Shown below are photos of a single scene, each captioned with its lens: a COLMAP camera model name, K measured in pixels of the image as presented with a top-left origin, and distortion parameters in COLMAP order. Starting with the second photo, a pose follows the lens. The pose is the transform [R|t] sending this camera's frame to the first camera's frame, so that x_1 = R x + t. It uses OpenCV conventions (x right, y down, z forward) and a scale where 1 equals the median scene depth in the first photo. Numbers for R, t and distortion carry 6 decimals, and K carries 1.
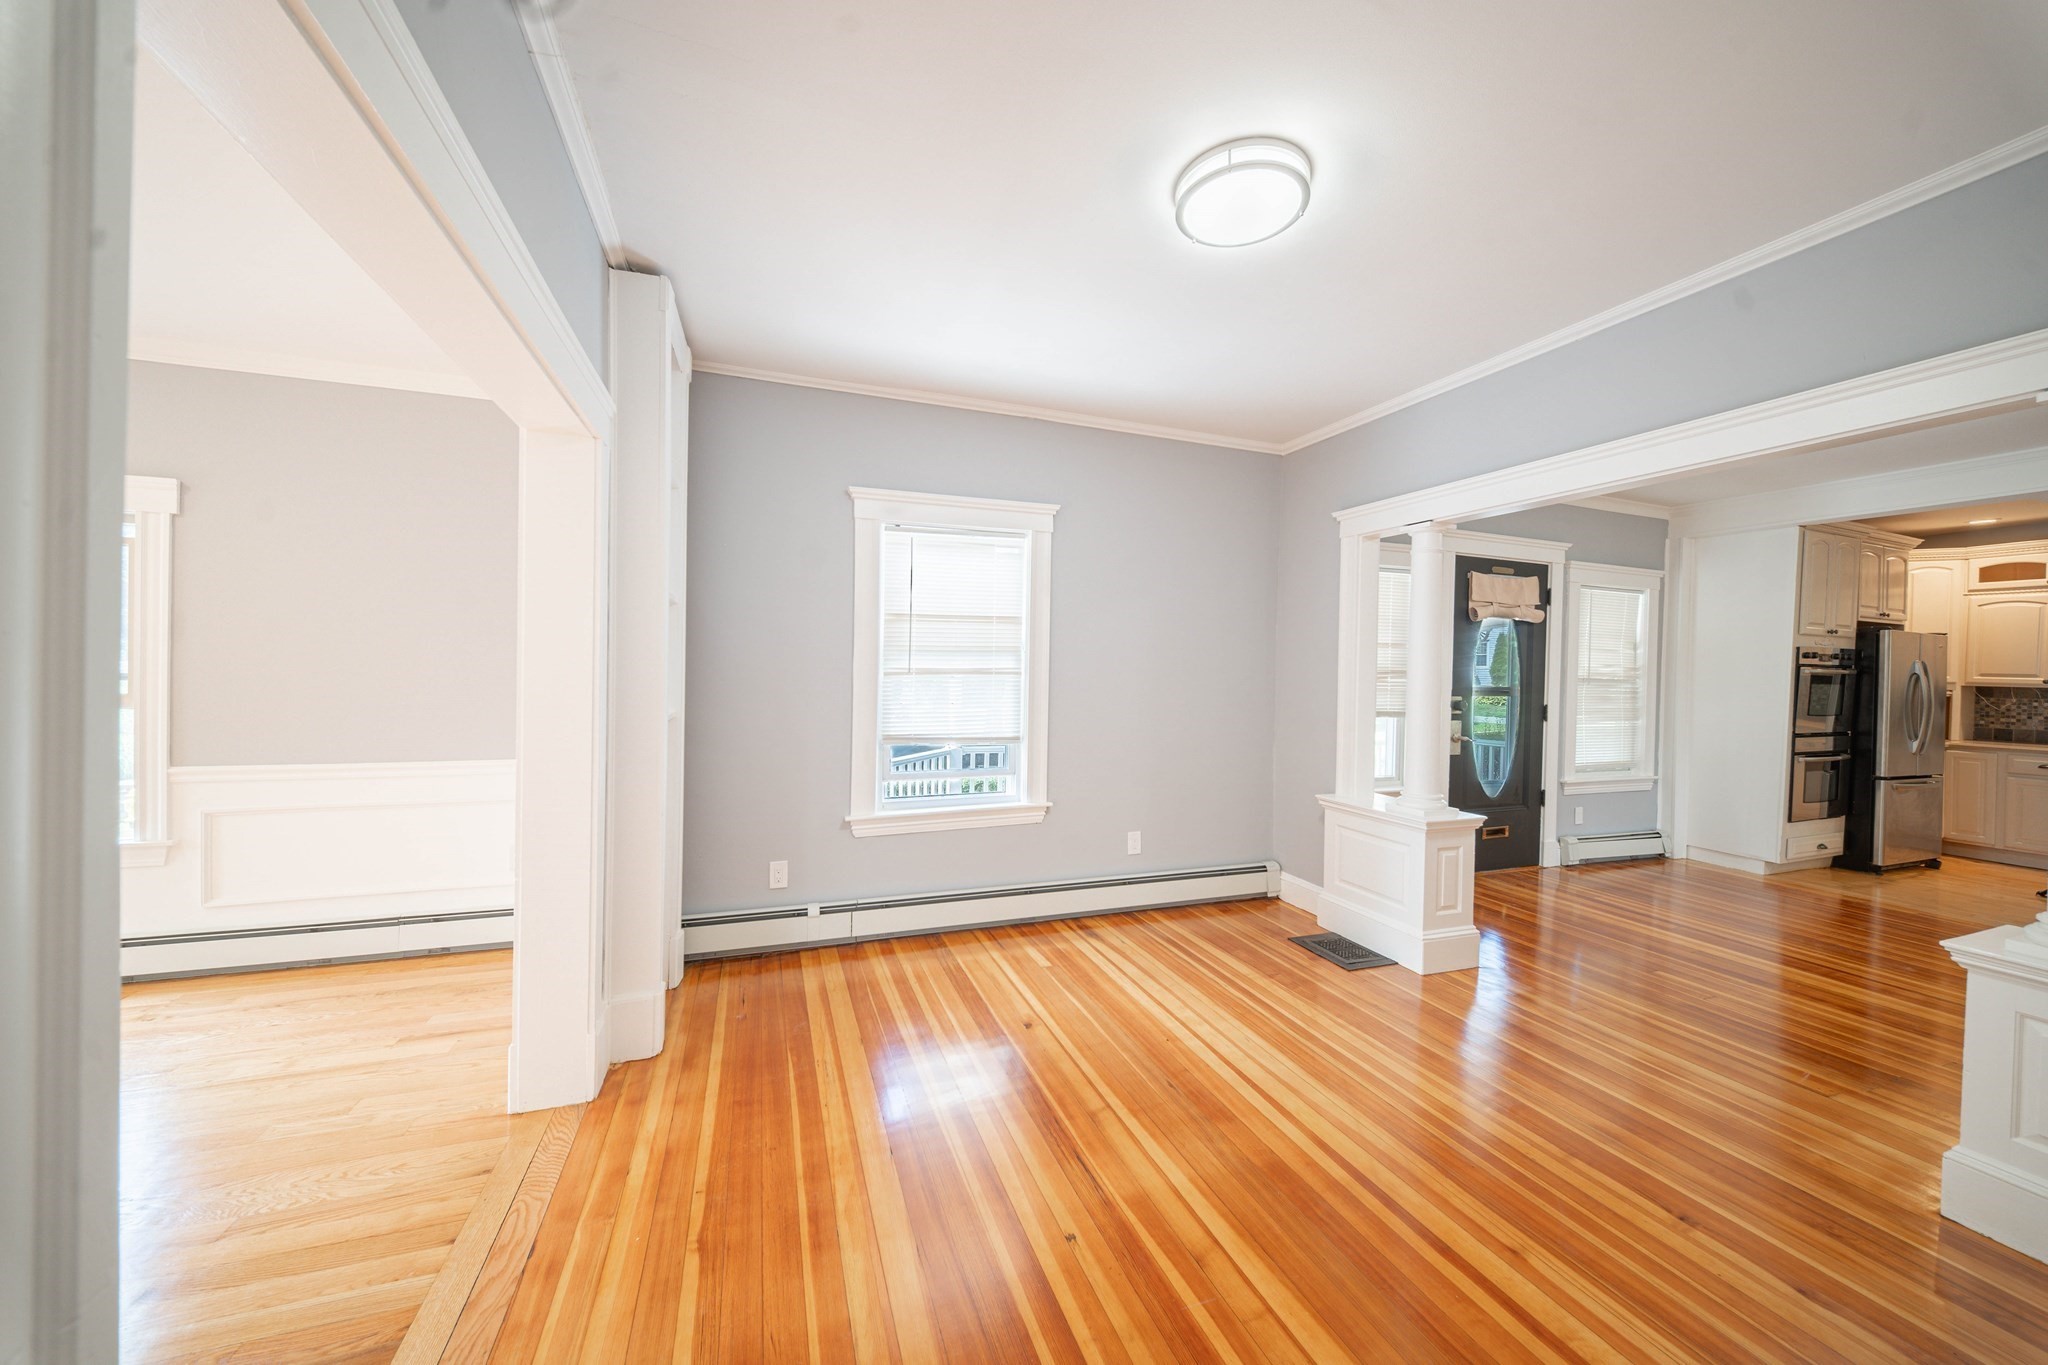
lens RADIAL K [[722.7, 0, 1020.9], [0, 722.7, 673.4], [0, 0, 1]] dist [0.016163, -0.011652]
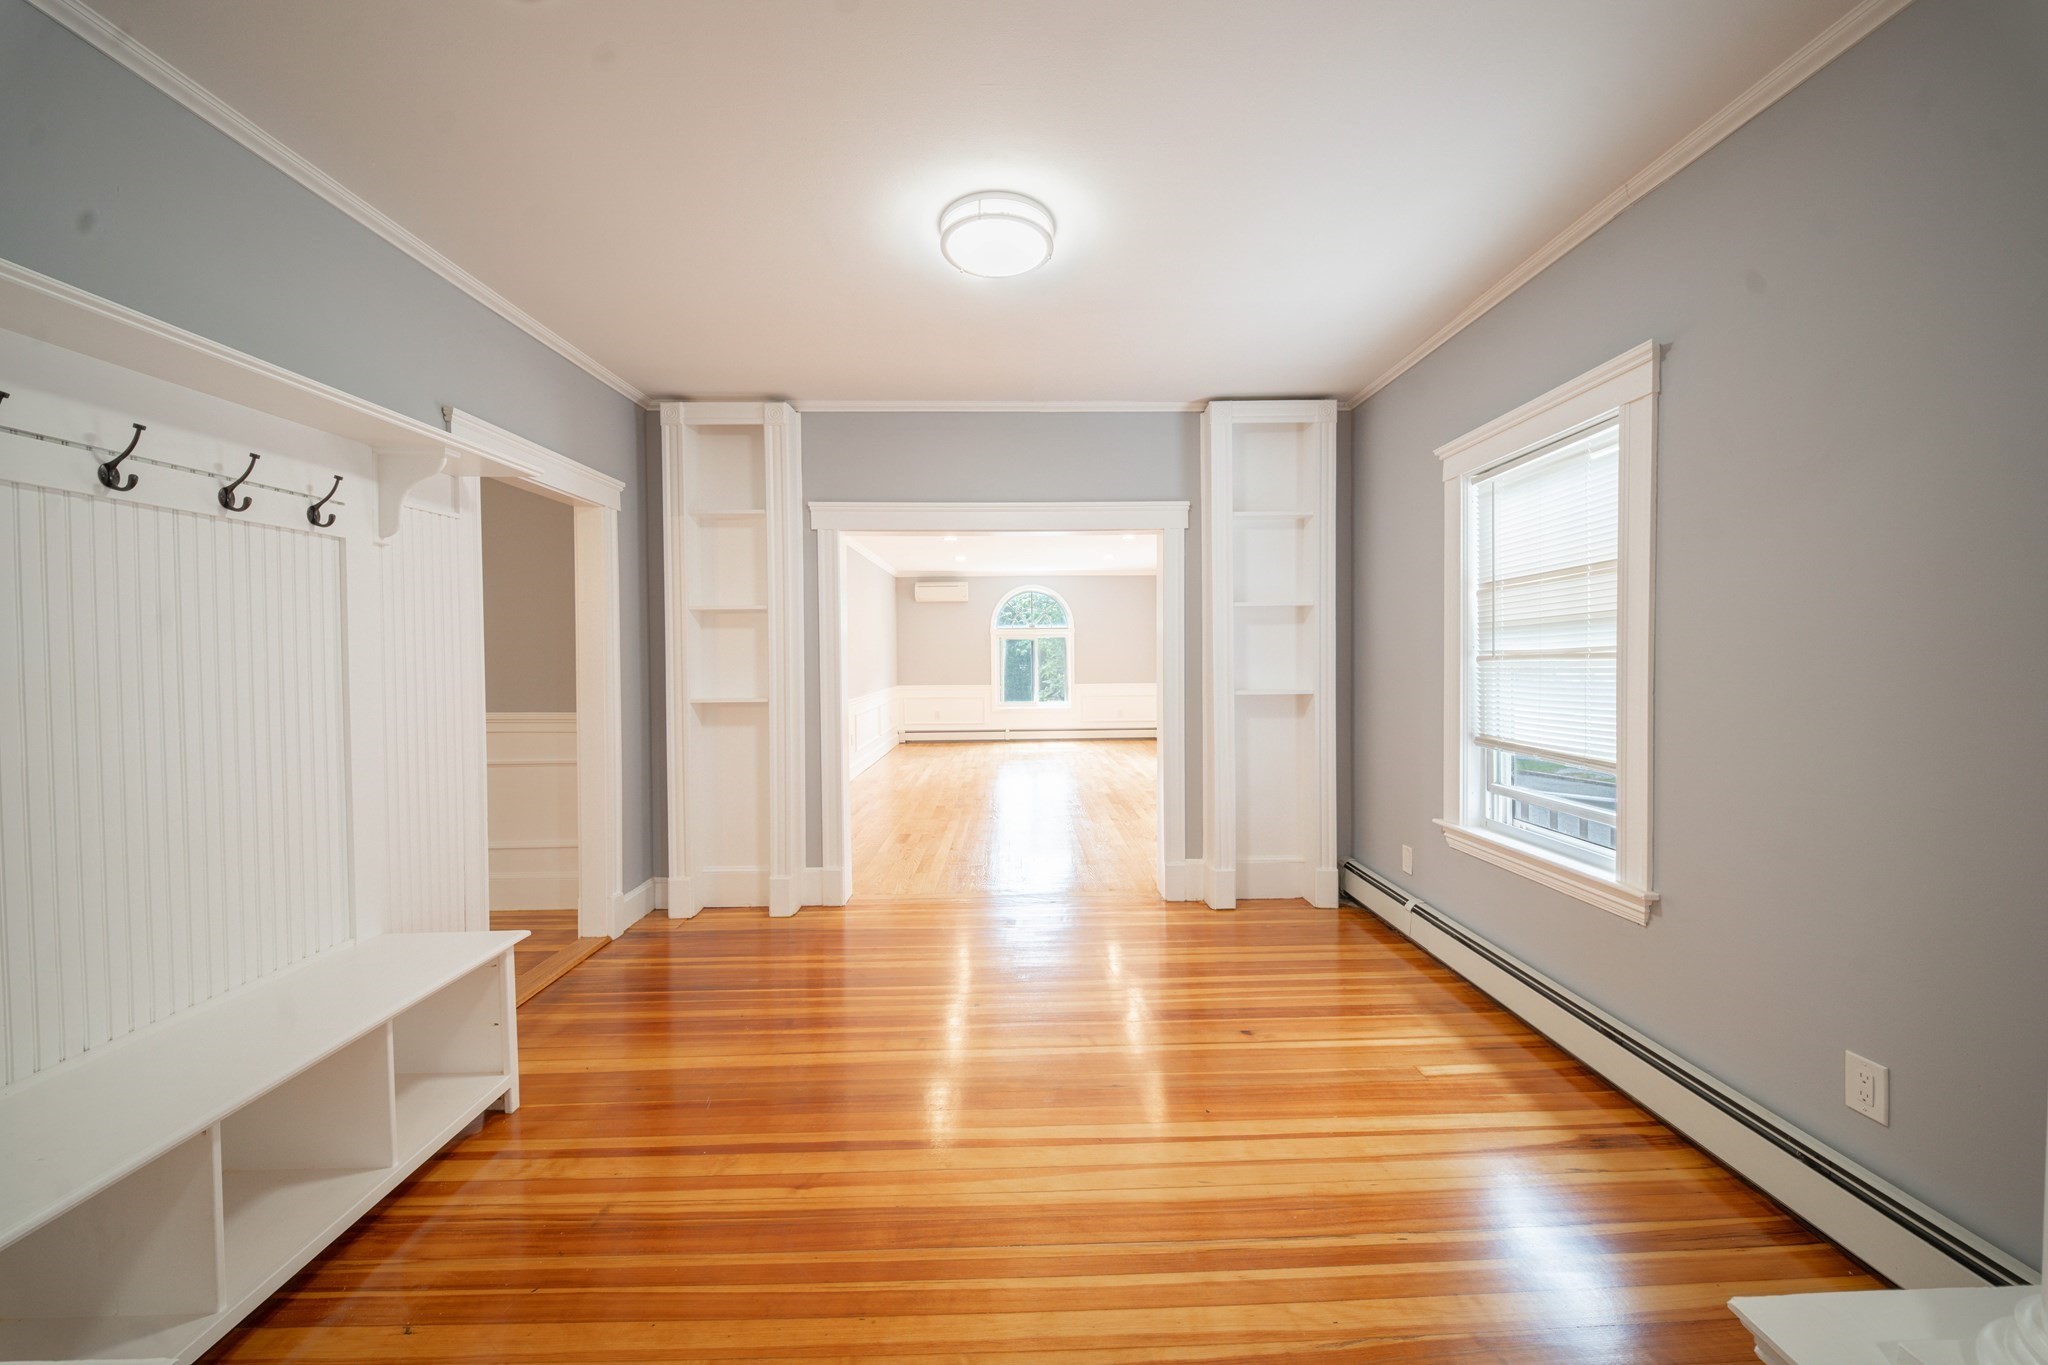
lens RADIAL K [[722.7, 0, 1020.9], [0, 722.7, 673.4], [0, 0, 1]] dist [0.016163, -0.011652]
pose [[-0.317945, 0.011103, -0.948044, 0.768986], [-0.001921, 0.999922, 0.012355, 0.008201], [0.948107, 0.005749, -0.317898, 0.792102]]
